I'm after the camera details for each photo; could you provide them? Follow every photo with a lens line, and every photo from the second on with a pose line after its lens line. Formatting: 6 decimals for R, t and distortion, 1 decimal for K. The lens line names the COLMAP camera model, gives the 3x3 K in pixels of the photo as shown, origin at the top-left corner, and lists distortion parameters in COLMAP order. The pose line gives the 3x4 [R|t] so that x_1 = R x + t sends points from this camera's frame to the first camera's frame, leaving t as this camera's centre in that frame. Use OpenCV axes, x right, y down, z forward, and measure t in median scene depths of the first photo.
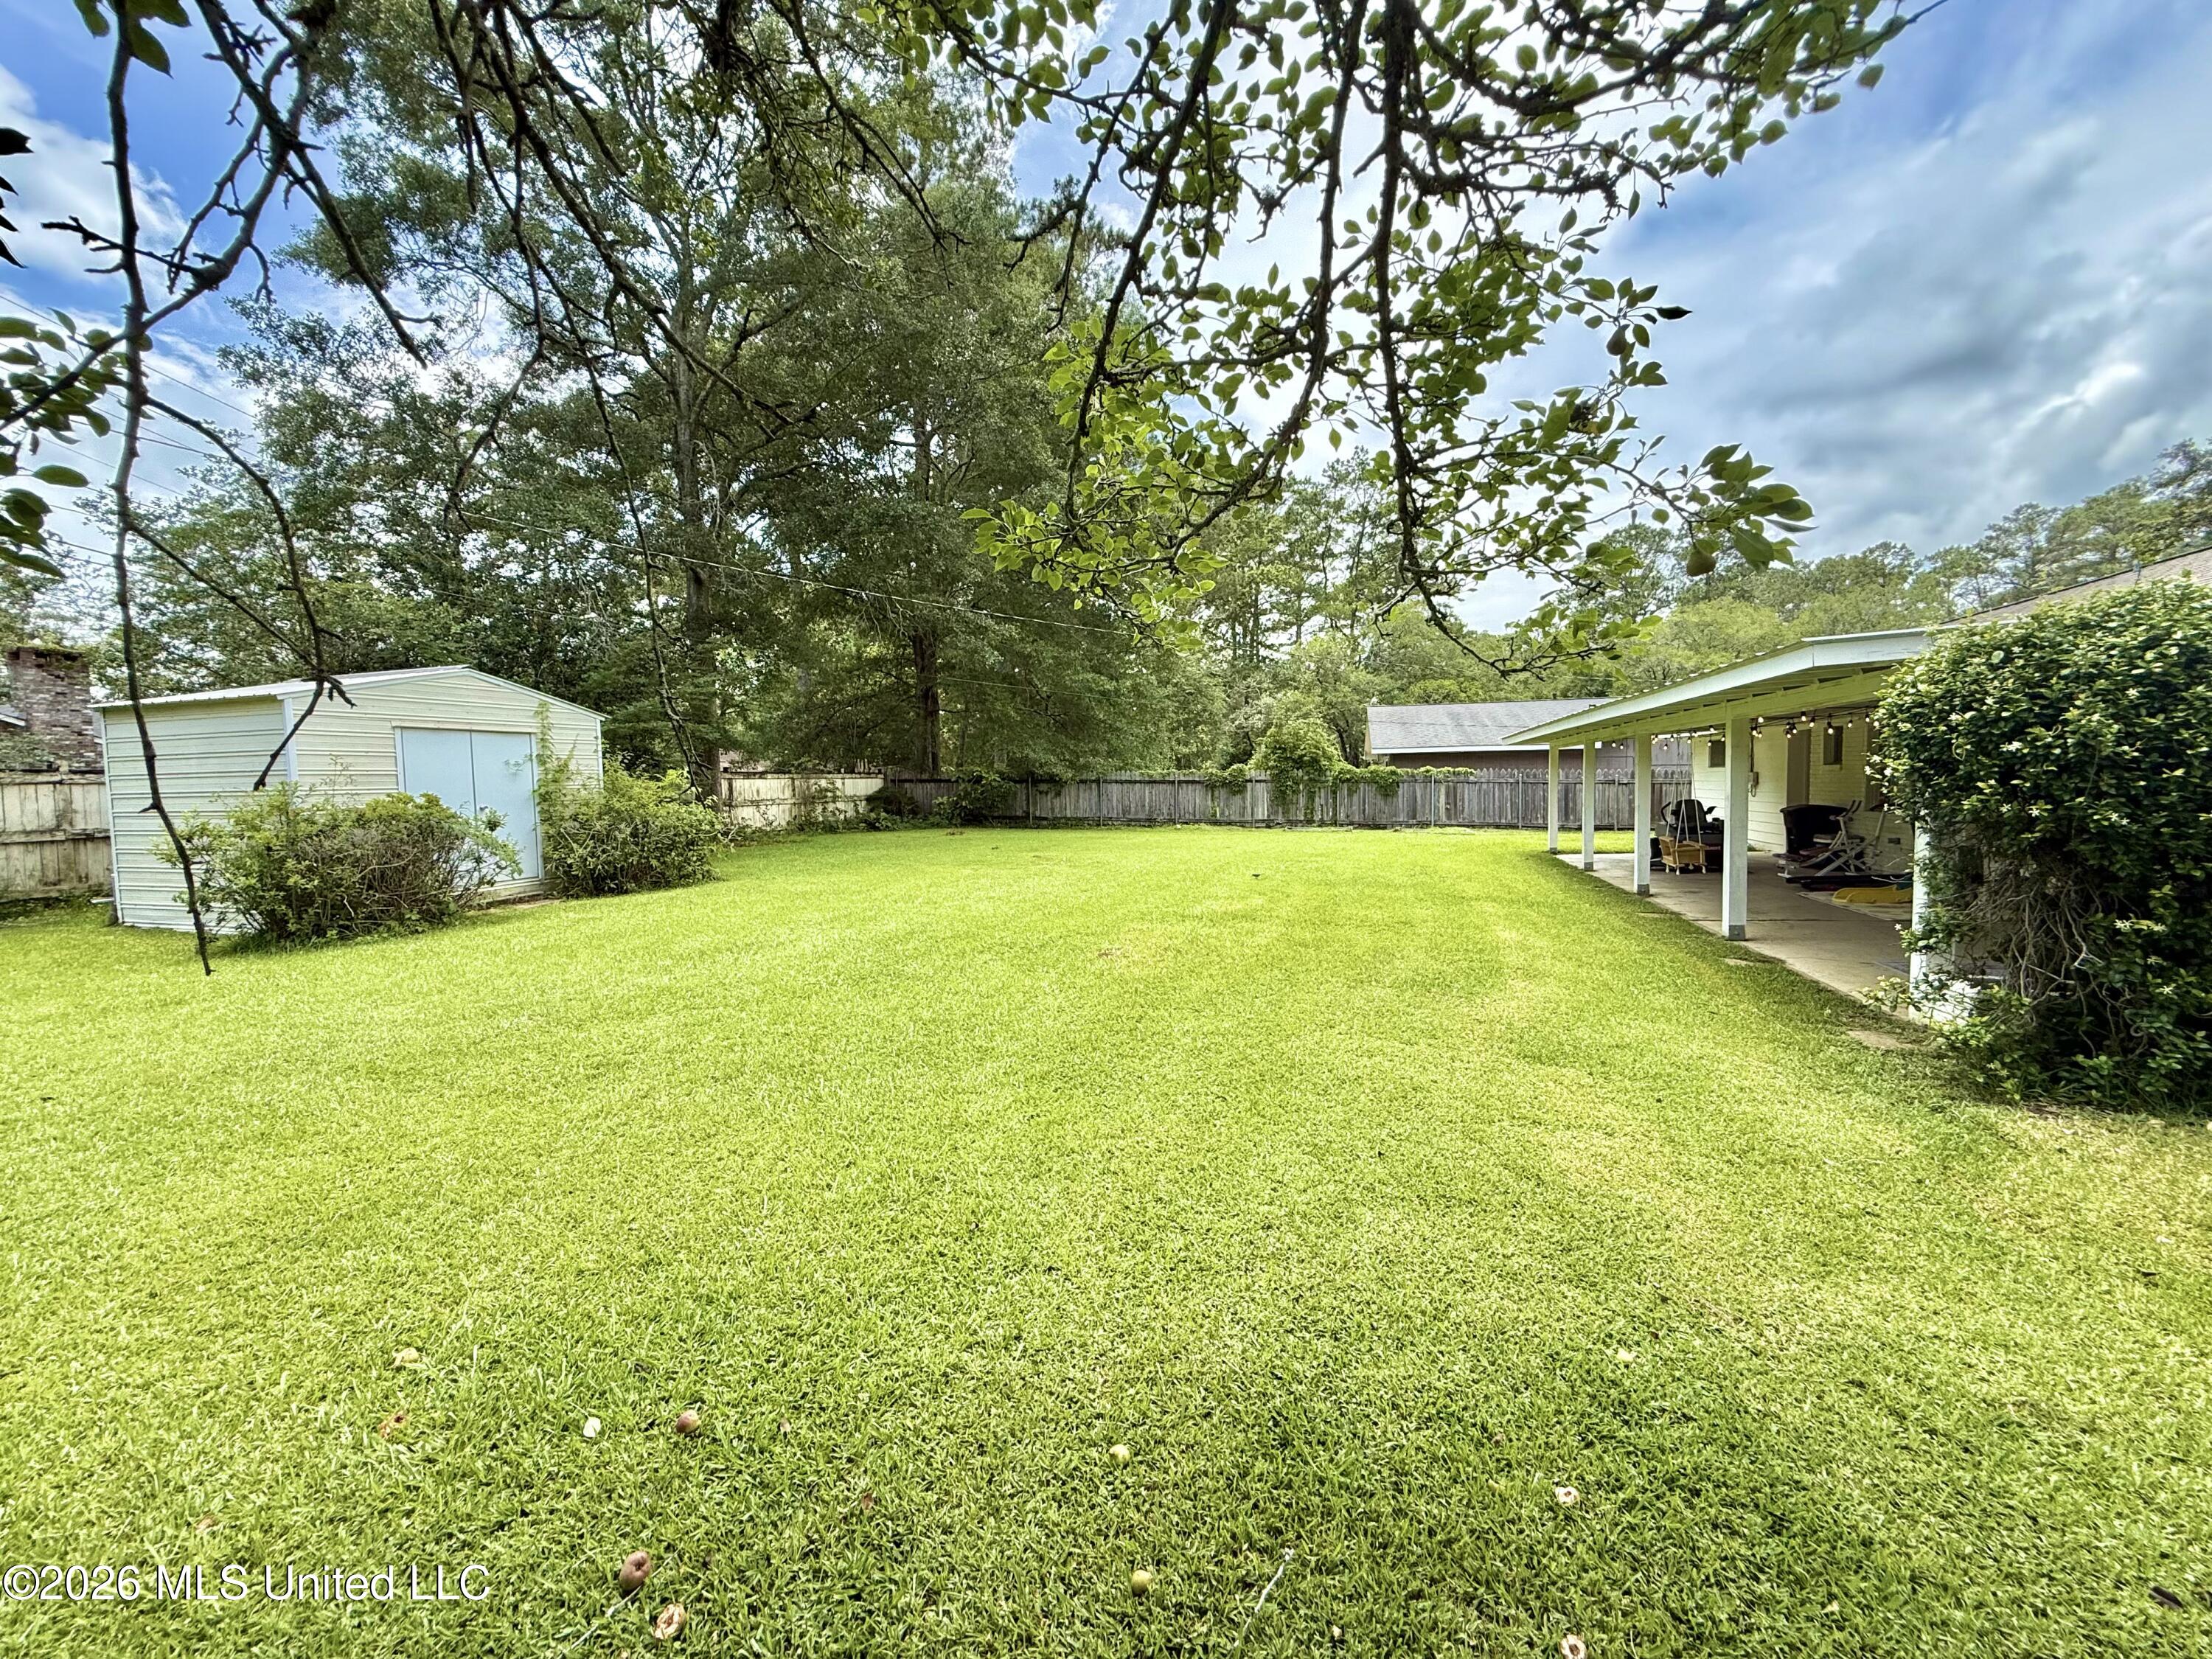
lens RADIAL K [[876.1, 0, 1098.6], [0, 876.1, 827.7], [0, 0, 1]] dist [-0.001414, -0.000039]
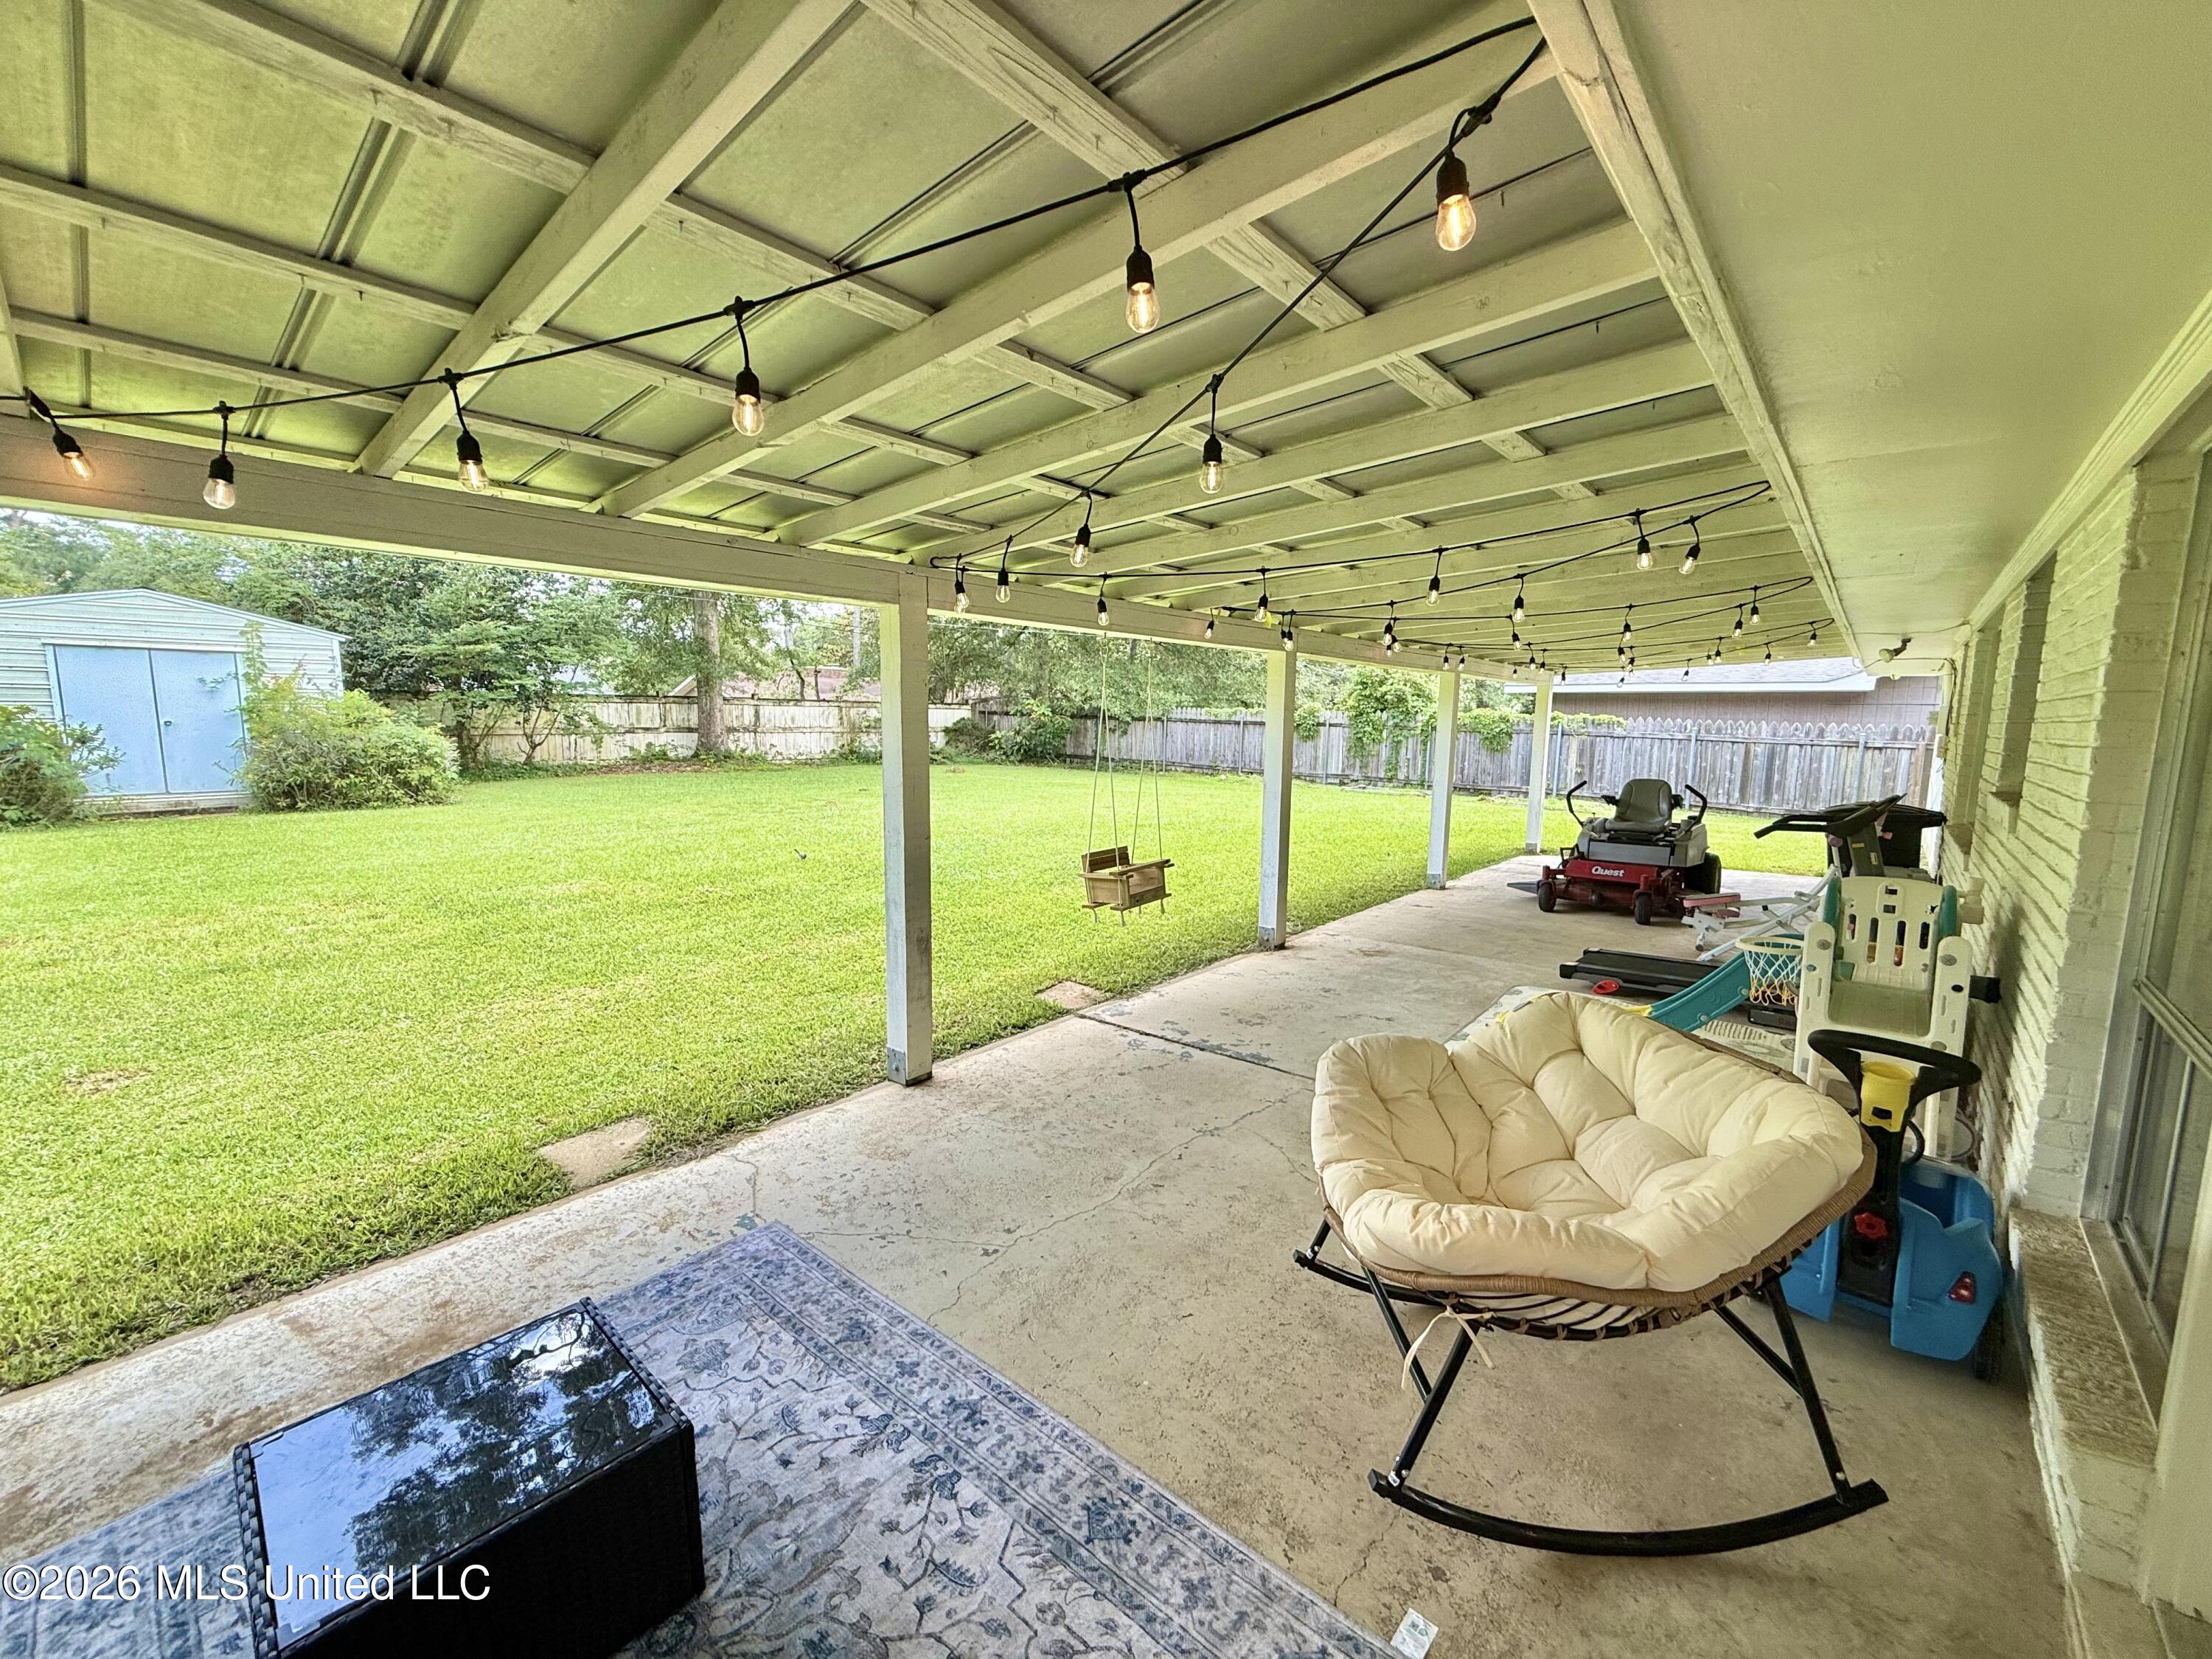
lens RADIAL K [[876.1, 0, 1098.6], [0, 876.1, 827.7], [0, 0, 1]] dist [-0.001414, -0.000039]
pose [[0.920055, 0.077127, -0.384122, 0.309630], [-0.048810, 0.995358, 0.082945, -0.016857], [0.388737, -0.057565, 0.919549, 0.194160]]
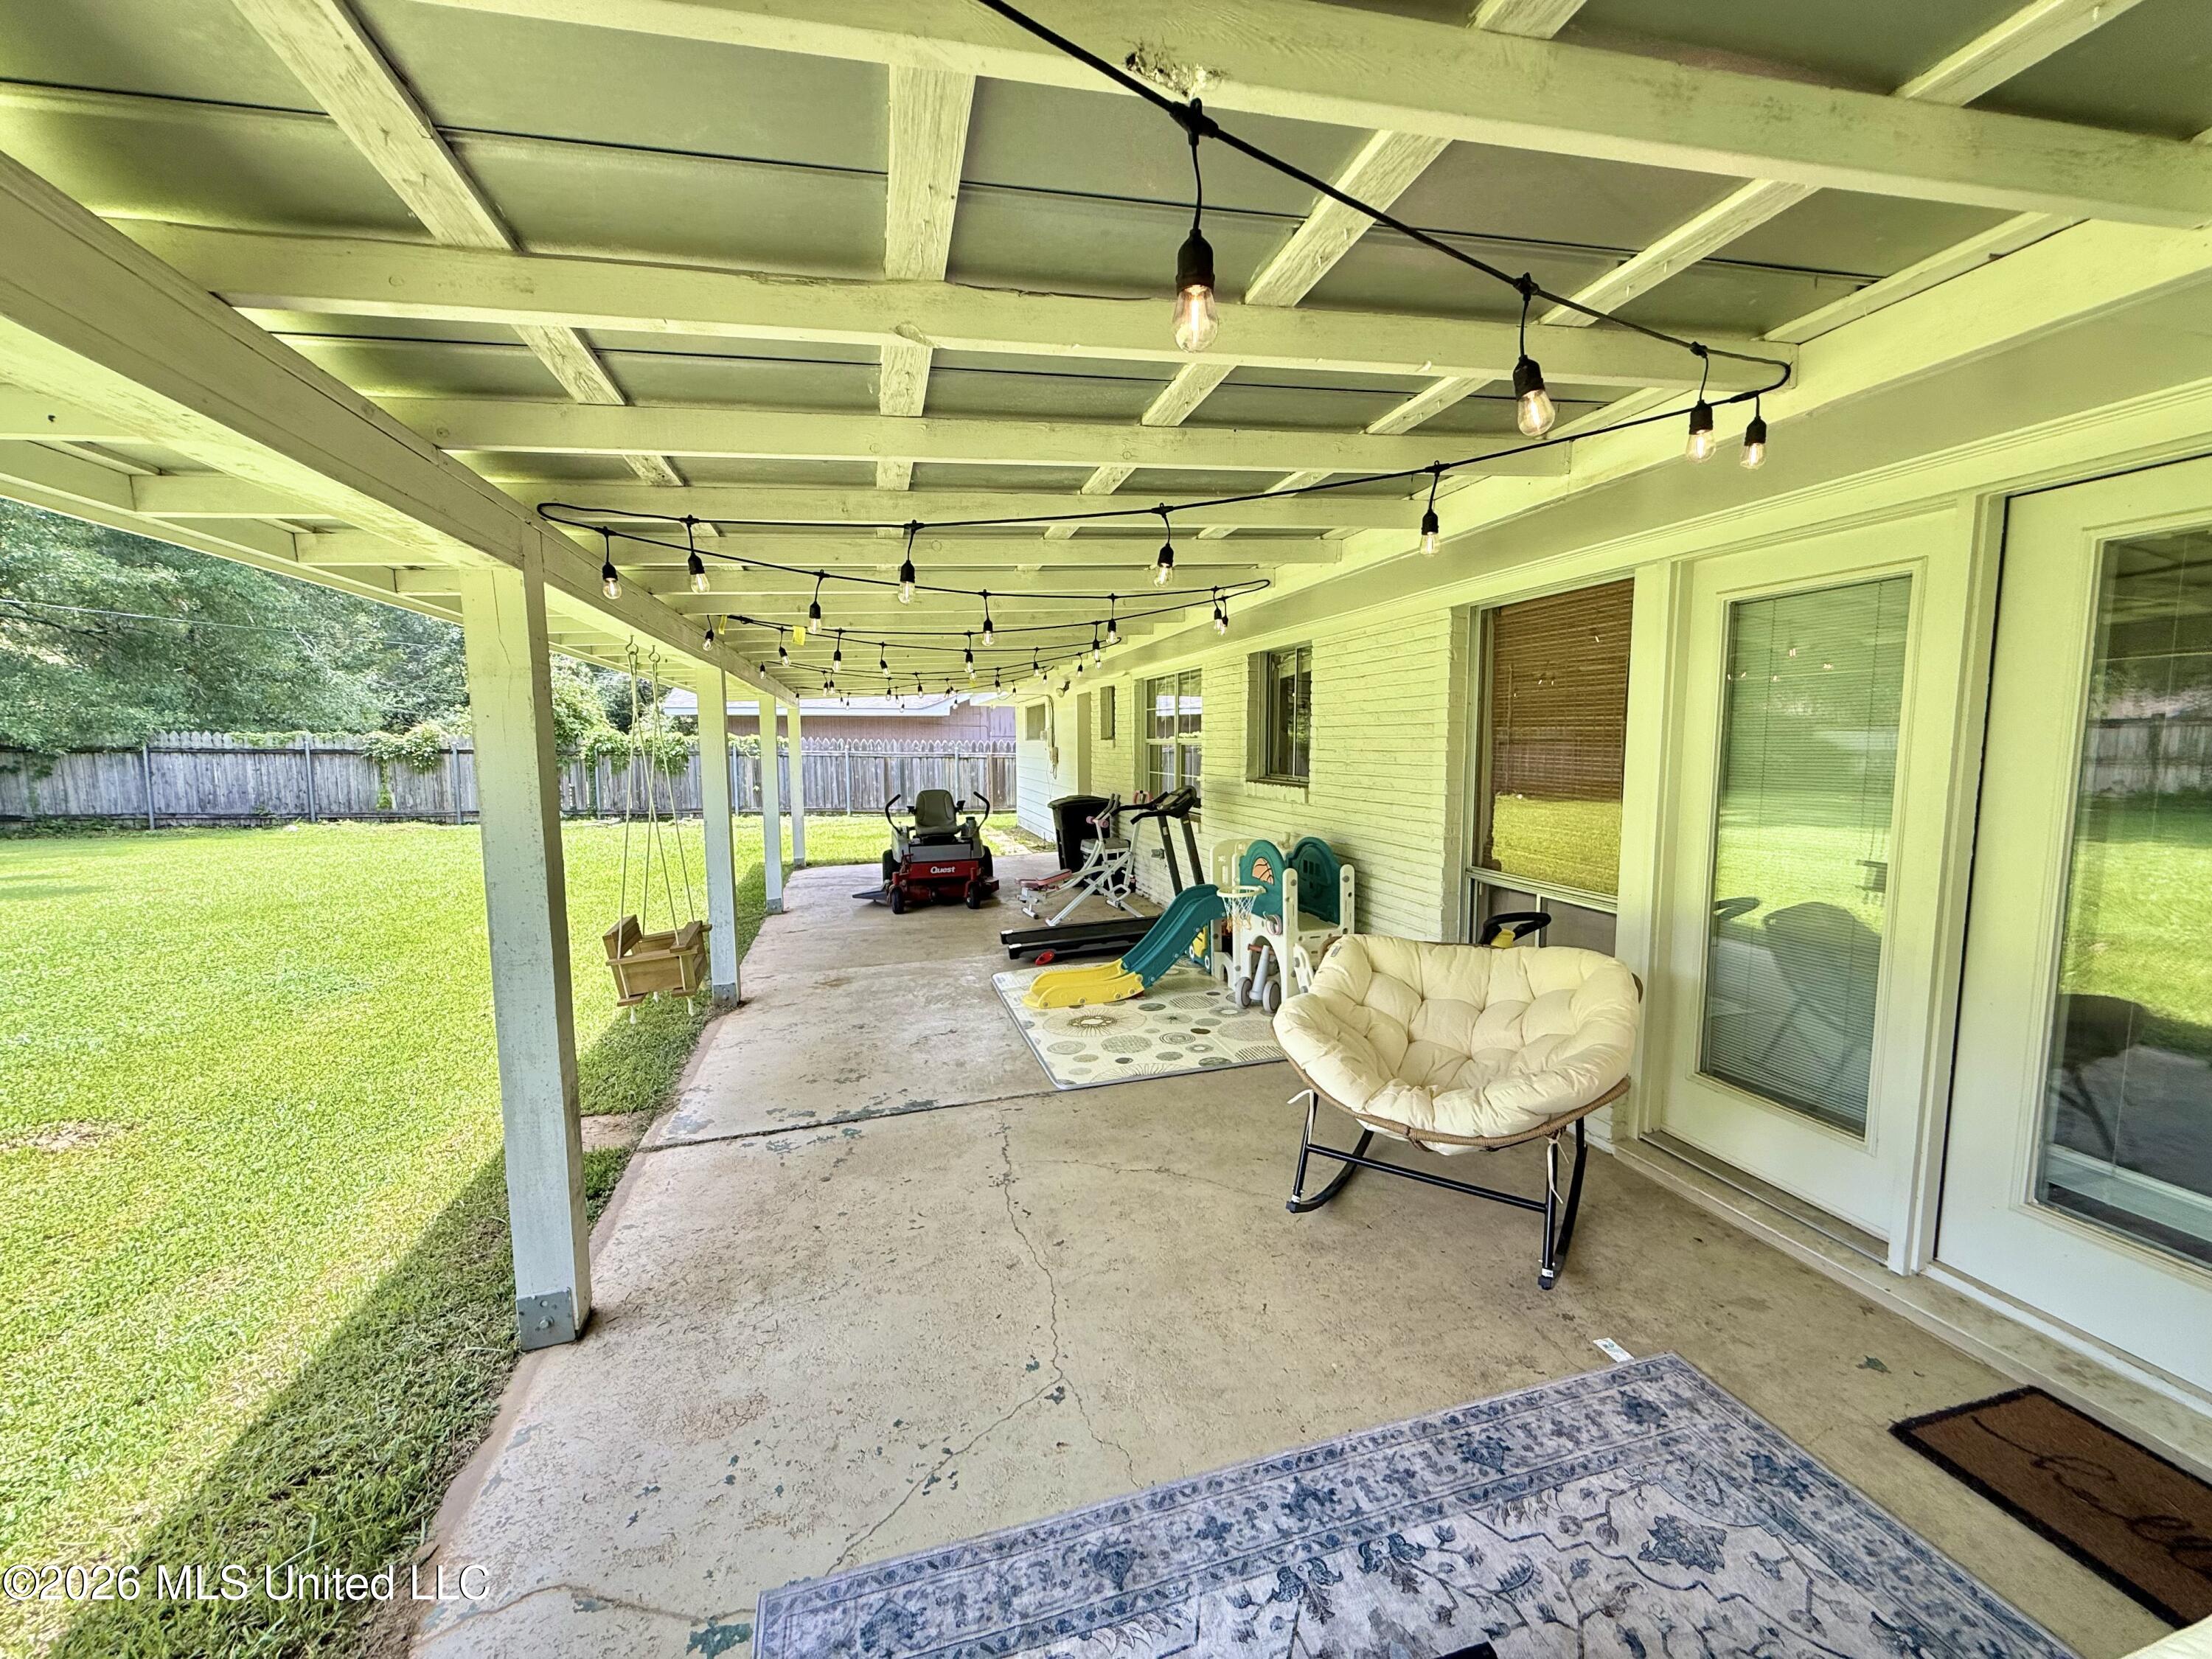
lens RADIAL K [[876.1, 0, 1098.6], [0, 876.1, 827.7], [0, 0, 1]] dist [-0.001414, -0.000039]
pose [[0.835926, -0.041734, 0.547253, 0.226829], [0.020804, 0.998798, 0.044392, -0.016678], [-0.548448, -0.025724, 0.835789, 0.208322]]
